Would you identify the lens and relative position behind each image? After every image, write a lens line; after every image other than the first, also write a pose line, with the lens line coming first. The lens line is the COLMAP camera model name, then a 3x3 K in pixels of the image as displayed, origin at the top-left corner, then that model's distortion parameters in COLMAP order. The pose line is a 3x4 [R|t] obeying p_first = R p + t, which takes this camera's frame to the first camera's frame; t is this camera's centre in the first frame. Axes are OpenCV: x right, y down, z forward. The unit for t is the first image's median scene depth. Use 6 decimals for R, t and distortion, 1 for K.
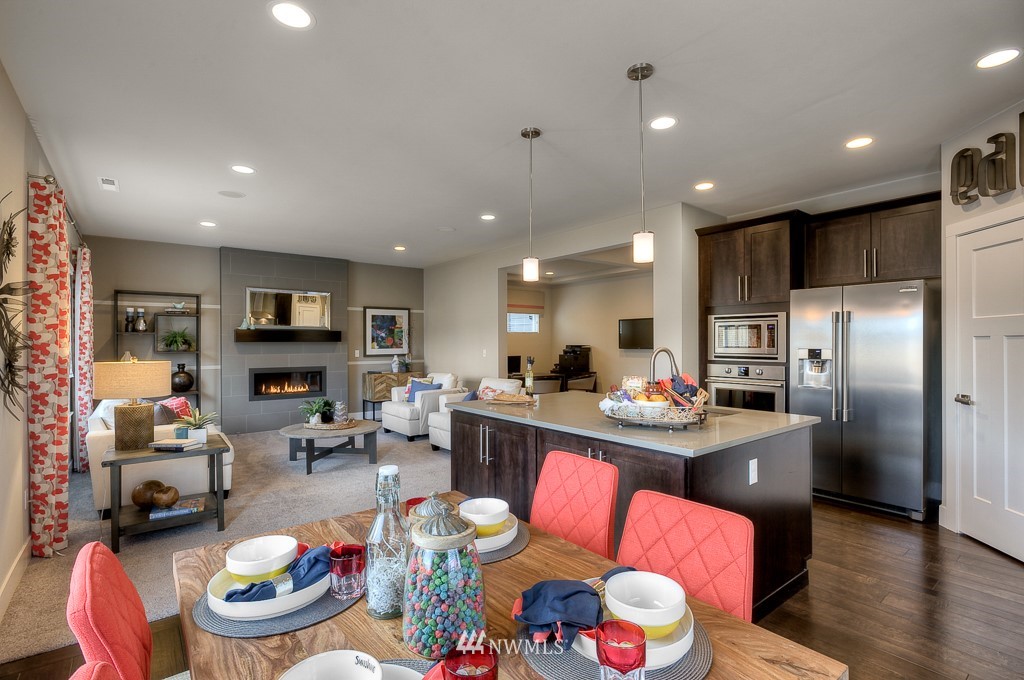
lens RADIAL K [[486.0, 0, 514.1], [0, 486.0, 341.8], [0, 0, 1]] dist [0.004982, 0.000379]
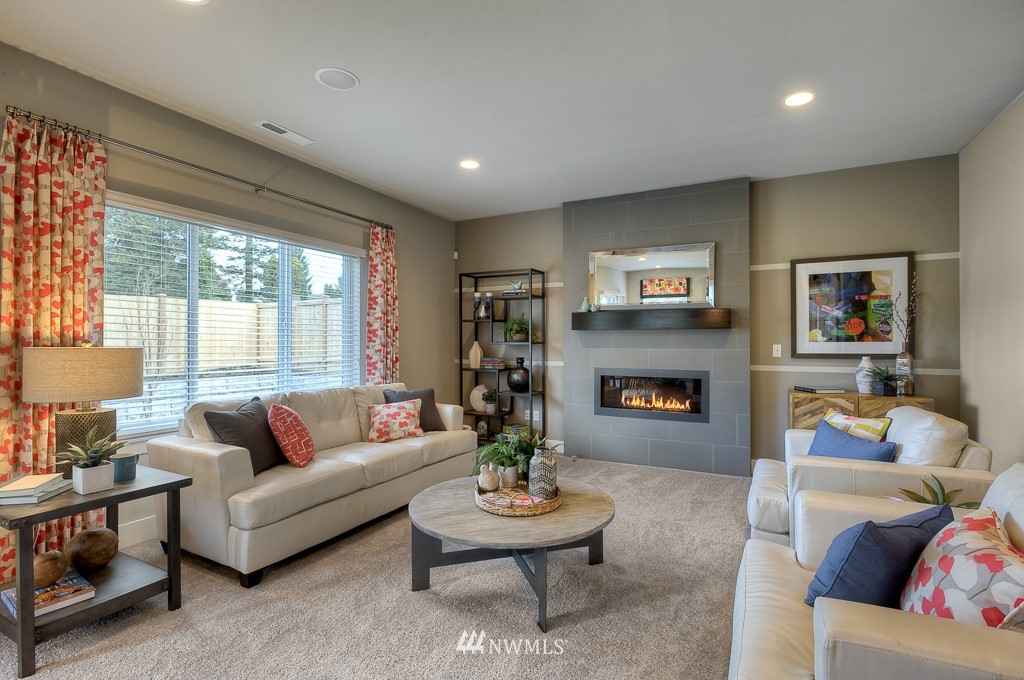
lens RADIAL K [[486.0, 0, 516.4], [0, 486.0, 336.1], [0, 0, 1]] dist [0.004982, 0.000379]
pose [[0.423126, -0.007260, -0.906042, 0.039648], [-0.000452, 0.999966, -0.008224, 0.013476], [0.906071, 0.003889, 0.423108, 0.544828]]
